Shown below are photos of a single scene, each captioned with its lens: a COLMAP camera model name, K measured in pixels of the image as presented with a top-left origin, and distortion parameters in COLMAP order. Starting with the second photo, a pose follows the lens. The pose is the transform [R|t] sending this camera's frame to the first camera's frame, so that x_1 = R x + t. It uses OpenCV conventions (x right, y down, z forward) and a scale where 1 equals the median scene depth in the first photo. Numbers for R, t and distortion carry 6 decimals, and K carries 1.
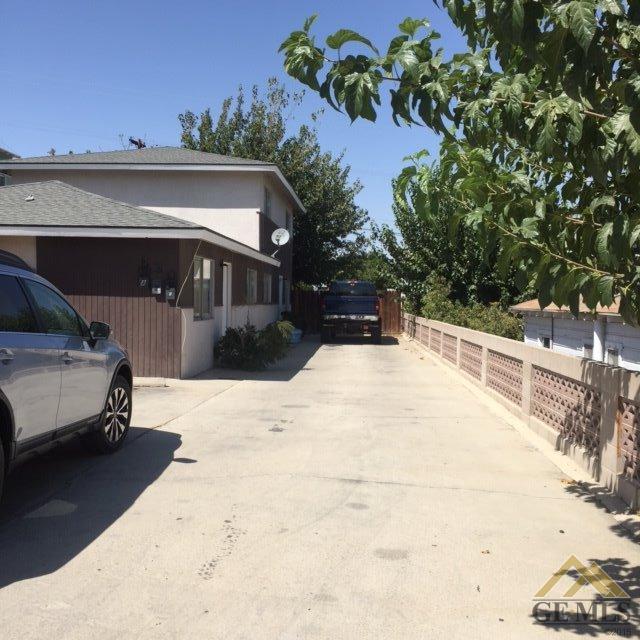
lens RADIAL K [[726.0, 0, 320.0], [0, 726.0, 320.0], [0, 0, 1]] dist [0.081131, -0.123414]
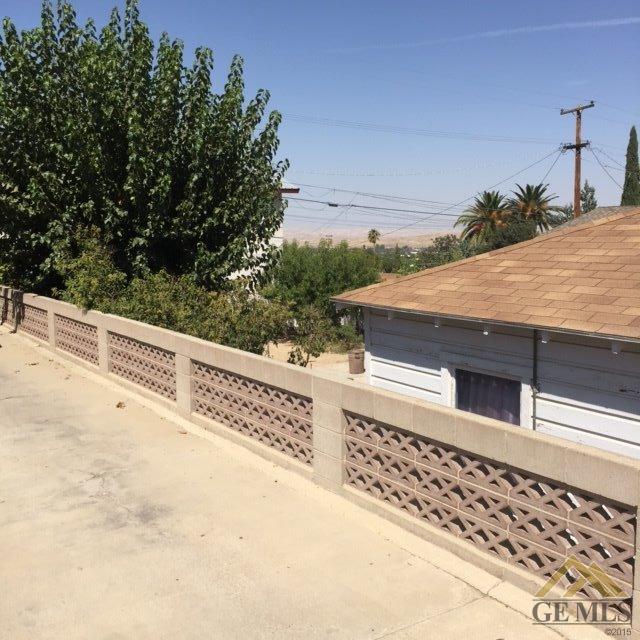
lens RADIAL K [[726.0, 0, 320.0], [0, 726.0, 320.0], [0, 0, 1]] dist [0.081131, -0.123414]
pose [[0.803677, -0.102716, 0.586133, -0.022973], [0.044723, 0.992630, 0.112629, -0.040783], [-0.593382, -0.064304, 0.802348, 0.424188]]
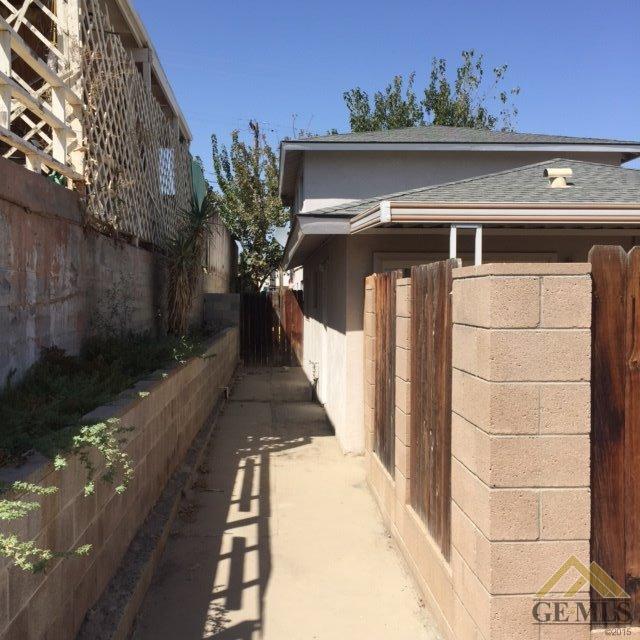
lens RADIAL K [[718.4, 0, 293.1], [0, 718.4, 318.3], [0, 0, 1]] dist [0.014306, 0.007290]
pose [[0.995435, -0.016144, 0.094071, -0.480790], [0.016071, 0.999870, 0.001539, -0.027589], [-0.094083, -0.000020, 0.995564, 0.233778]]
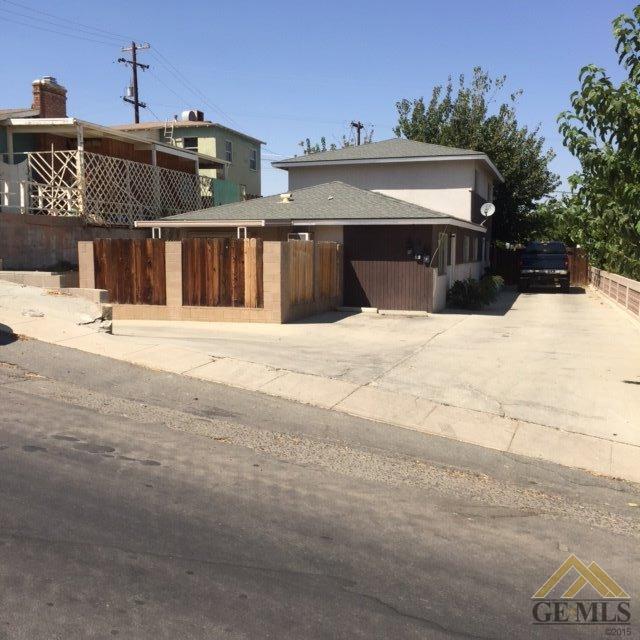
lens RADIAL K [[726.0, 0, 320.0], [0, 726.0, 320.0], [0, 0, 1]] dist [0.081131, -0.123414]
pose [[0.969542, 0.012294, -0.244616, -0.022184], [0.003894, 0.997839, 0.065586, -0.004501], [0.244894, -0.064541, 0.967399, -0.312752]]
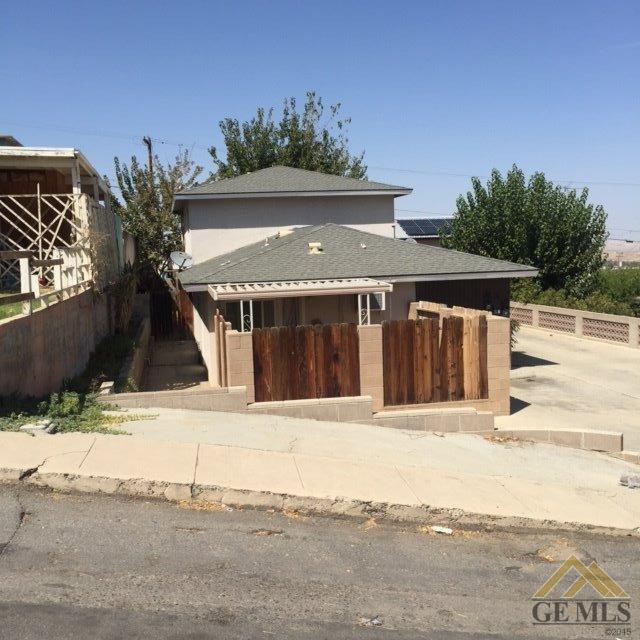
lens RADIAL K [[736.4, 0, 320.0], [0, 736.4, 320.0], [0, 0, 1]] dist [0.020907, 0.010710]
pose [[0.962967, -0.071878, 0.259862, -0.509804], [0.054676, 0.995844, 0.072839, -0.080854], [-0.264017, -0.055933, 0.962895, -0.183834]]
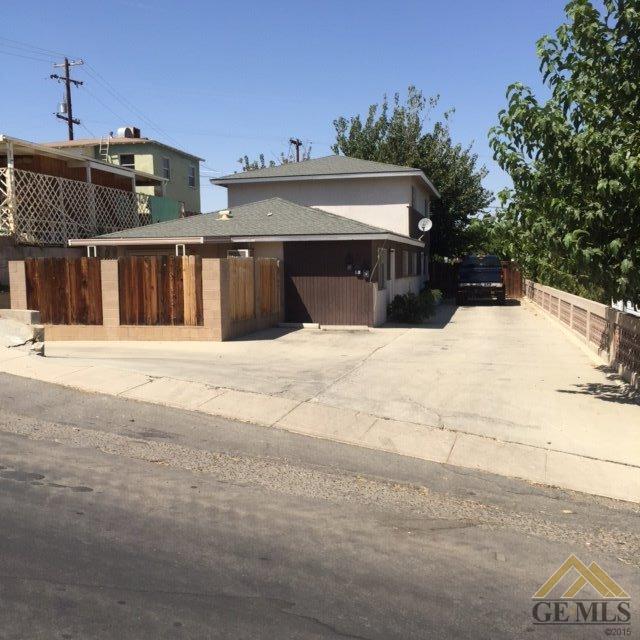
lens RADIAL K [[726.0, 0, 320.0], [0, 726.0, 320.0], [0, 0, 1]] dist [0.081131, -0.123414]
pose [[0.985655, -0.012330, -0.168320, -0.020593], [0.020106, 0.998804, 0.044570, -0.004516], [0.167569, -0.047315, 0.984724, -0.311254]]
